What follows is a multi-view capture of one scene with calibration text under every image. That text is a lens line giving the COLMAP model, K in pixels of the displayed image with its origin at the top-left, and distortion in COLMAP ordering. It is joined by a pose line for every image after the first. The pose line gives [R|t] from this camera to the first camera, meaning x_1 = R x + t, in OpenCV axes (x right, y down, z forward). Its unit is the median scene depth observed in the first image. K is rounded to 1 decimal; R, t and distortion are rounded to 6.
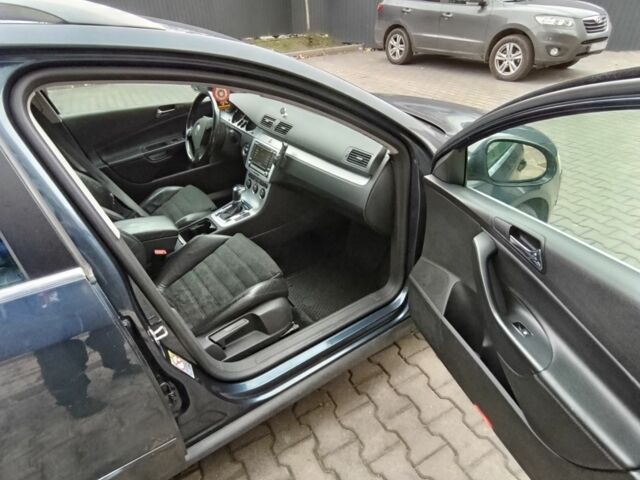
lens RADIAL K [[389.1, 0, 322.6], [0, 389.1, 241.2], [0, 0, 1]] dist [0.002097, 0.001441]
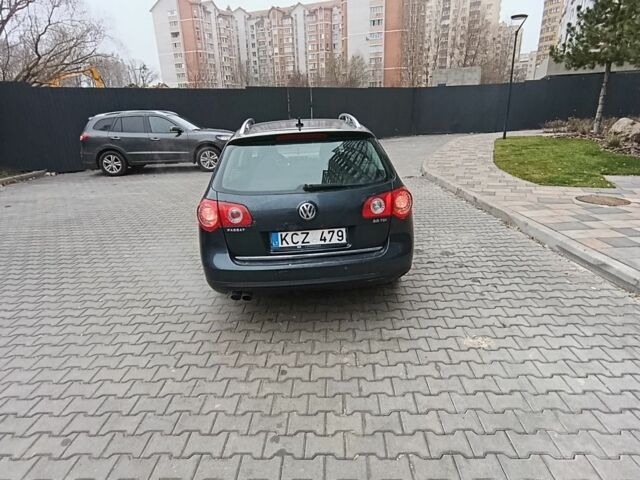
lens RADIAL K [[389.1, 0, 320.9], [0, 389.1, 239.7], [0, 0, 1]] dist [0.002097, 0.001441]
pose [[0.513779, -0.253457, 0.819628, -0.574778], [0.480568, 0.876437, -0.030217, 0.091931], [-0.710694, 0.409412, 0.572098, -0.126257]]
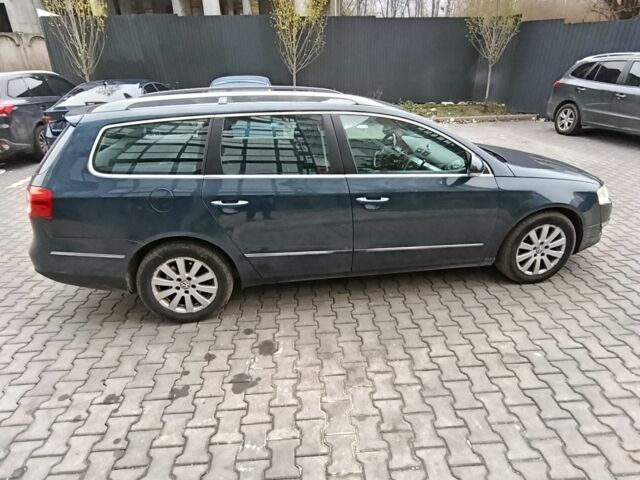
lens RADIAL K [[389.1, 0, 320.1], [0, 389.1, 241.4], [0, 0, 1]] dist [0.002097, 0.001441]
pose [[0.903226, 0.199237, -0.380115, 0.051456], [-0.246489, 0.965885, -0.079437, 0.086138], [0.351320, 0.165444, 0.921522, -0.188888]]
